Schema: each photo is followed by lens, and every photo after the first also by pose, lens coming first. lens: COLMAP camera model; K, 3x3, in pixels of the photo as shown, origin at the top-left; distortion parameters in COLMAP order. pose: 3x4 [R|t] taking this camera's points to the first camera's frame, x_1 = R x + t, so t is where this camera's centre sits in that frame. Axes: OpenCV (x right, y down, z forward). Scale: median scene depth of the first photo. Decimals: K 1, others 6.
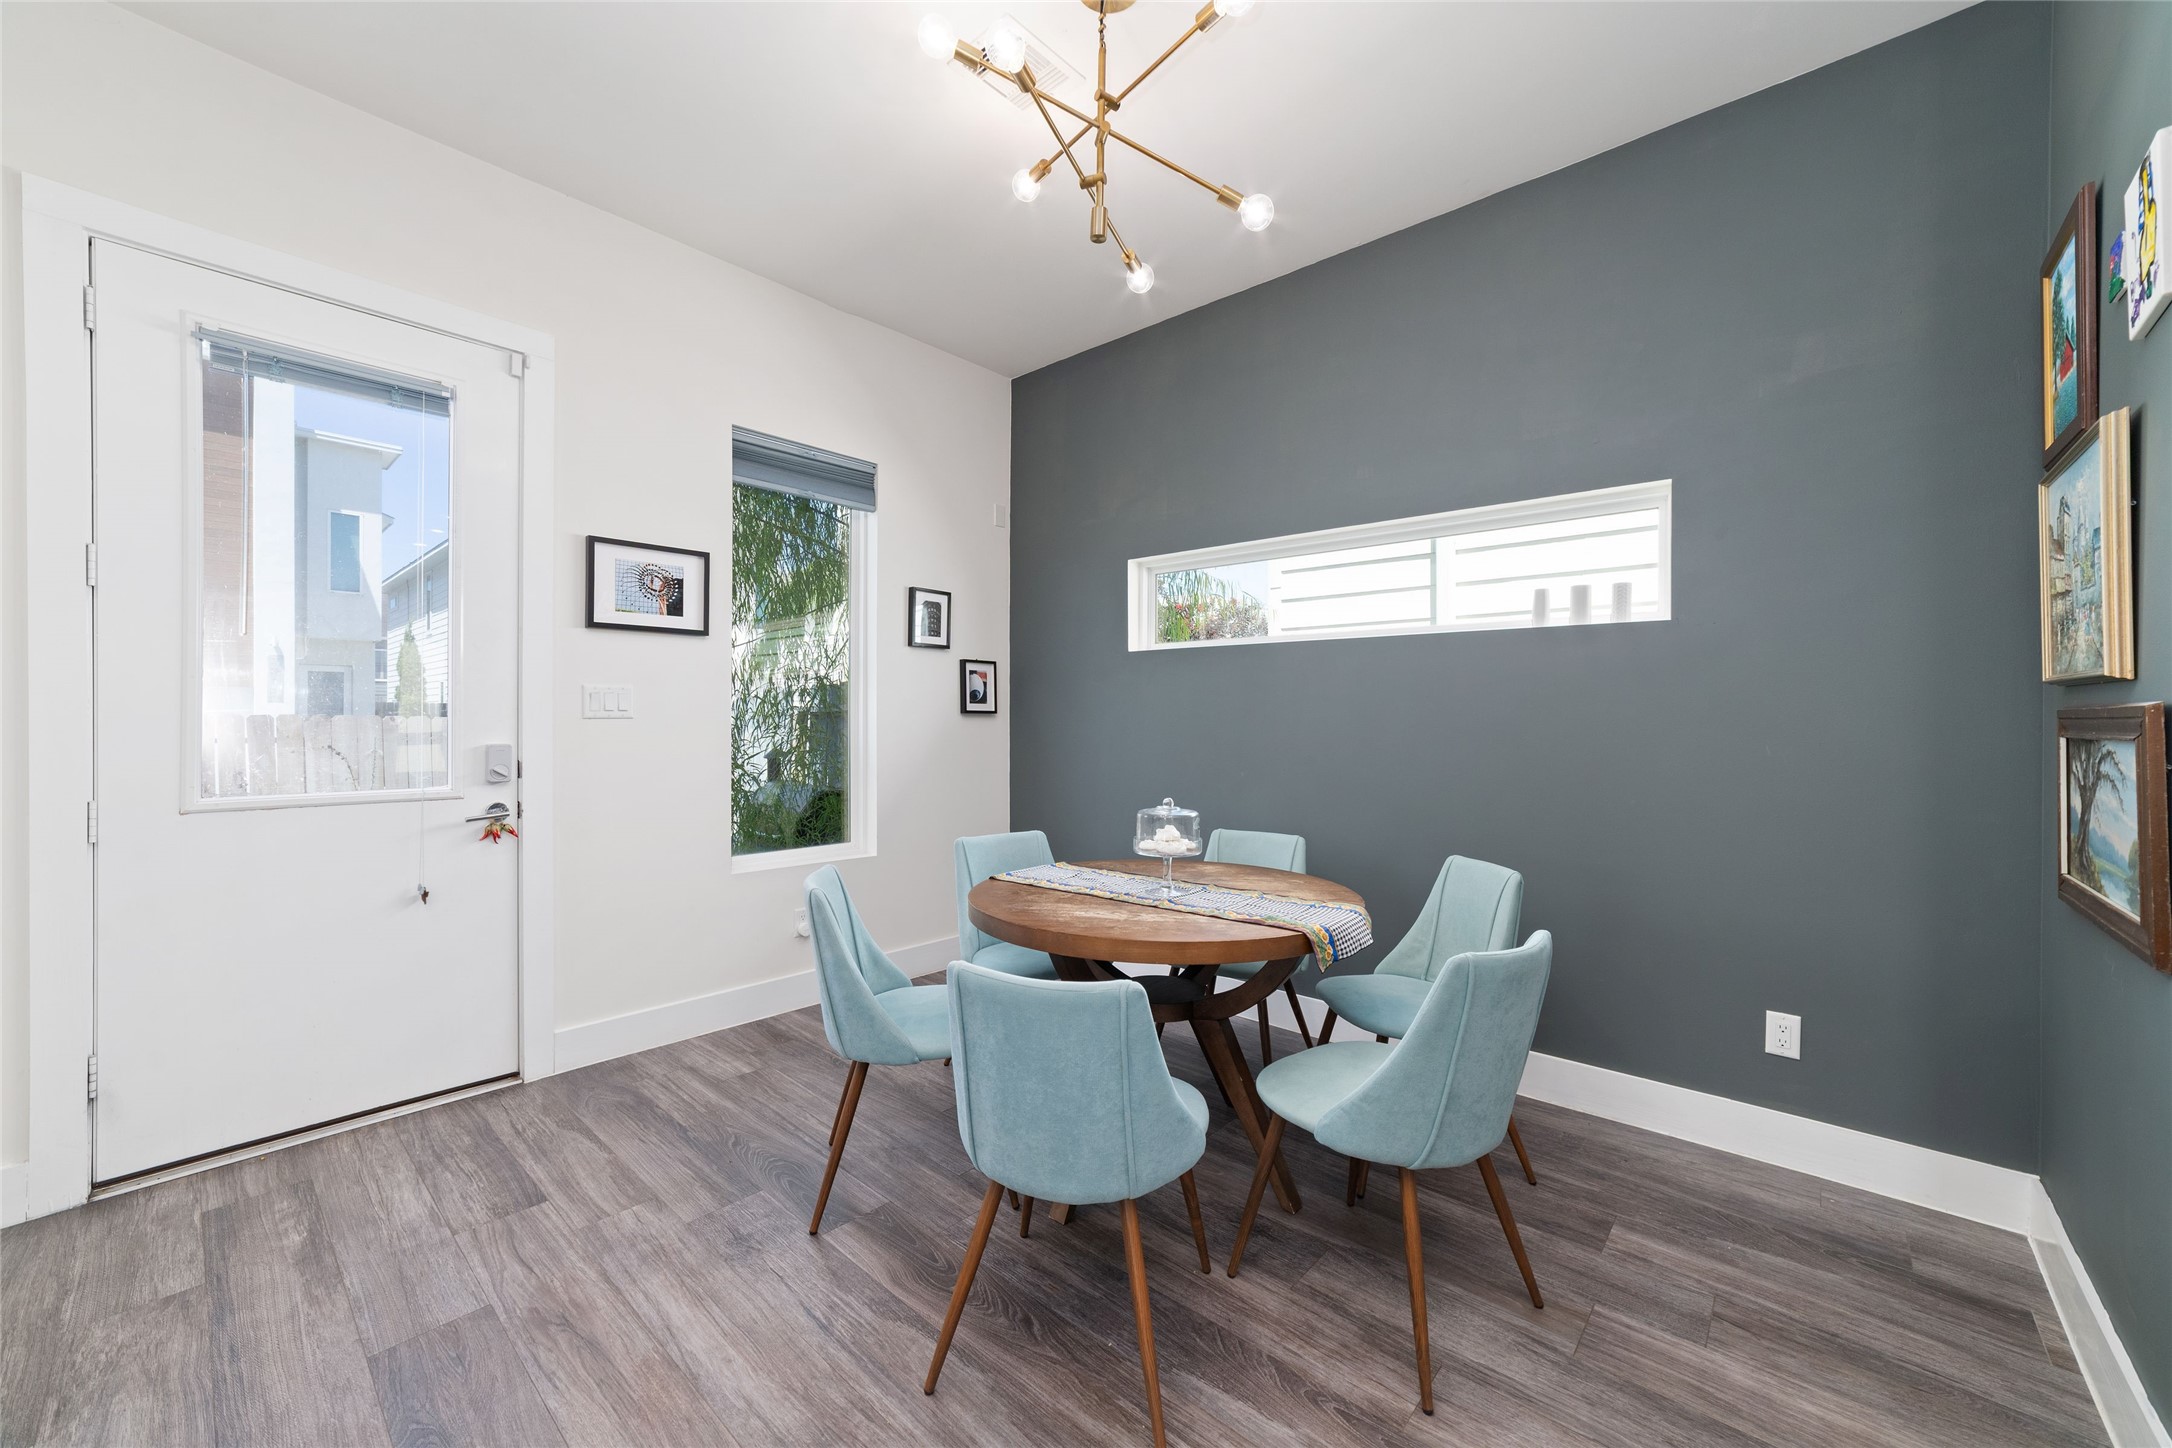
lens RADIAL K [[836.3, 0, 1108.4], [0, 836.3, 712.1], [0, 0, 1]] dist [-0.018825, 0.006189]
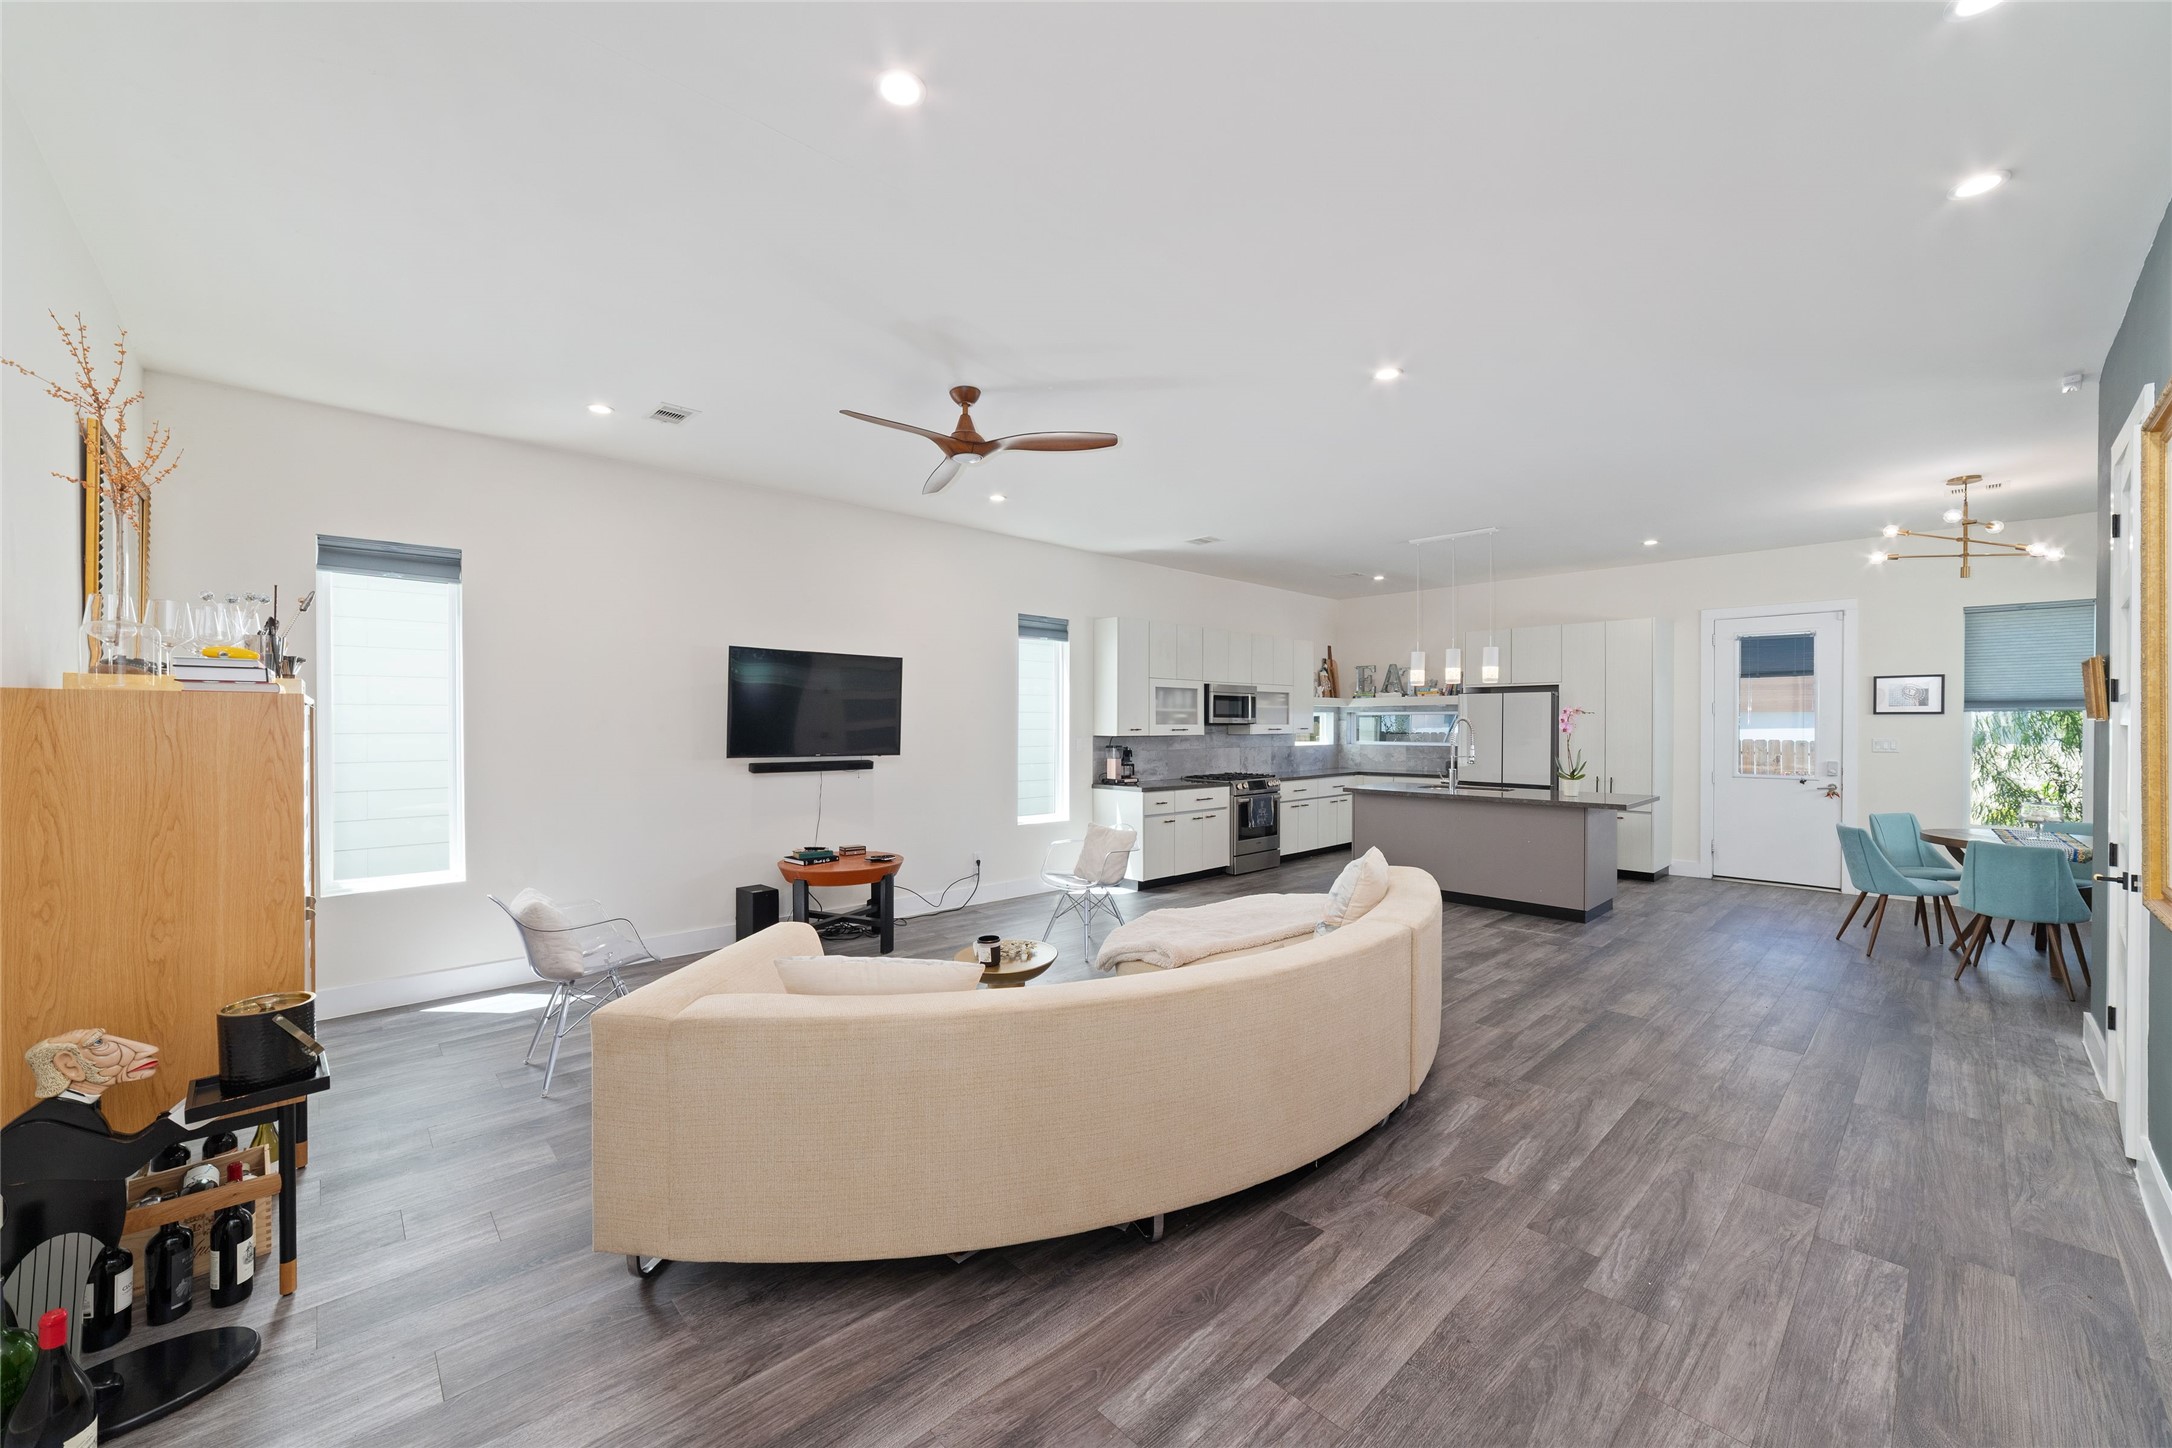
lens RADIAL K [[836.3, 0, 1092.8], [0, 836.3, 725.4], [0, 0, 1]] dist [-0.018825, 0.006189]
pose [[-0.089723, 0.000972, -0.995966, 2.134955], [-0.002238, 0.999997, 0.001178, -0.075247], [0.995964, 0.002335, -0.089721, -1.128525]]
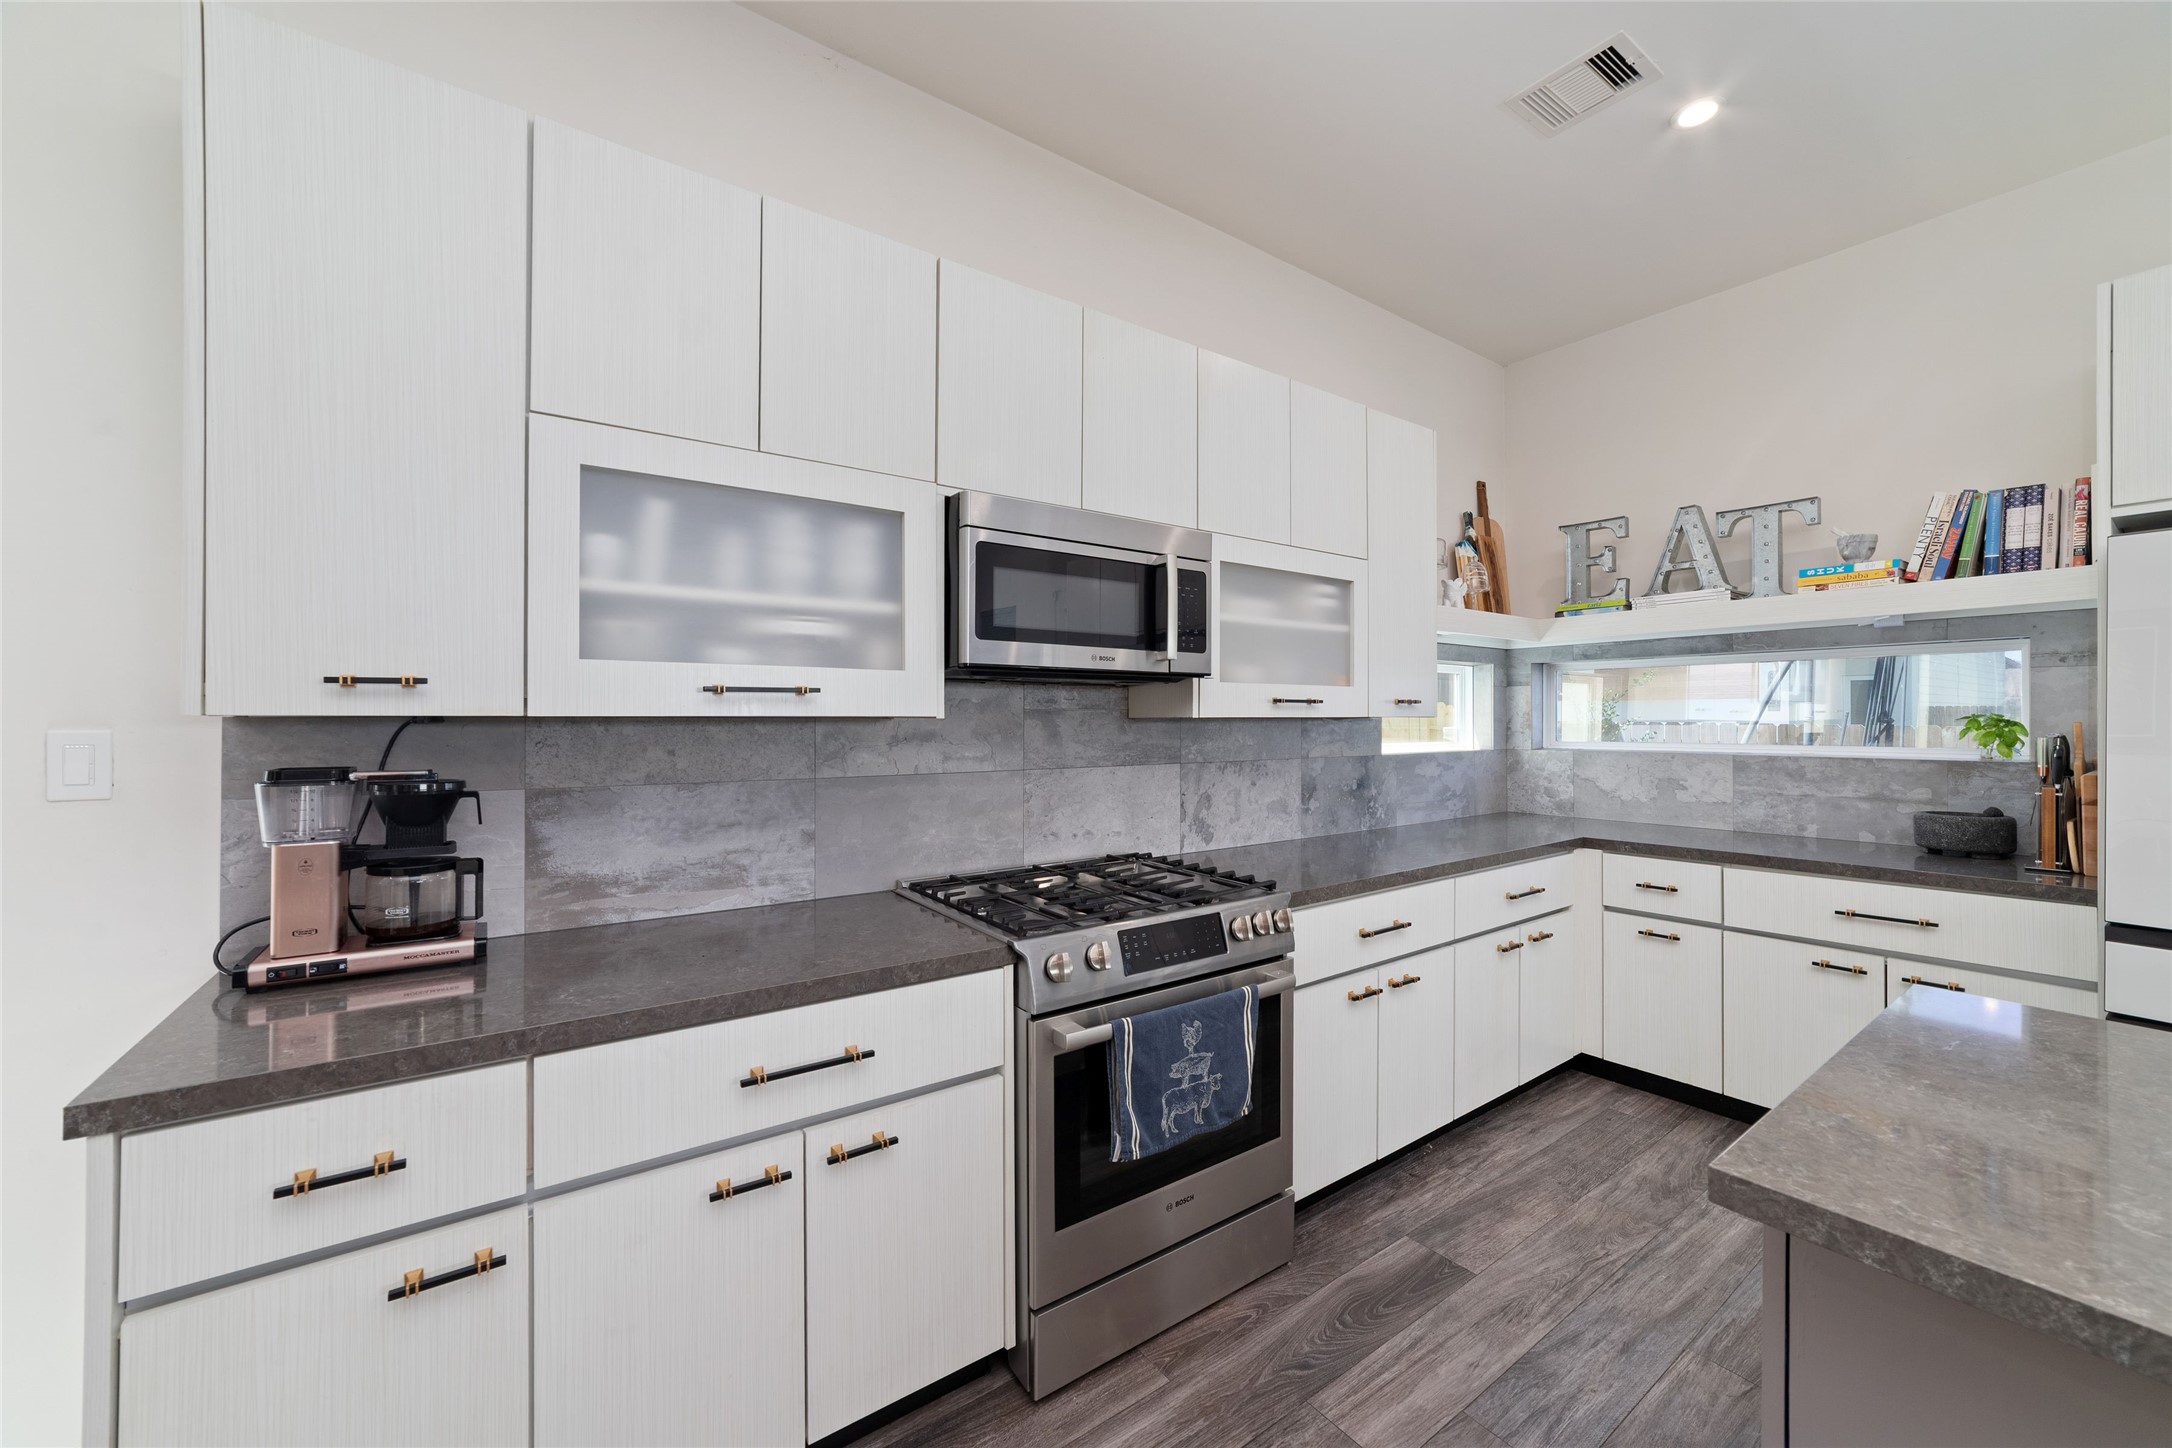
lens RADIAL K [[836.3, 0, 1087.5], [0, 836.3, 717.3], [0, 0, 1]] dist [-0.018825, 0.006189]
pose [[-0.223798, -0.001516, -0.974634, -0.315770], [-0.001212, 0.999998, -0.001277, -0.036081], [0.974635, 0.000895, -0.223799, -0.714528]]
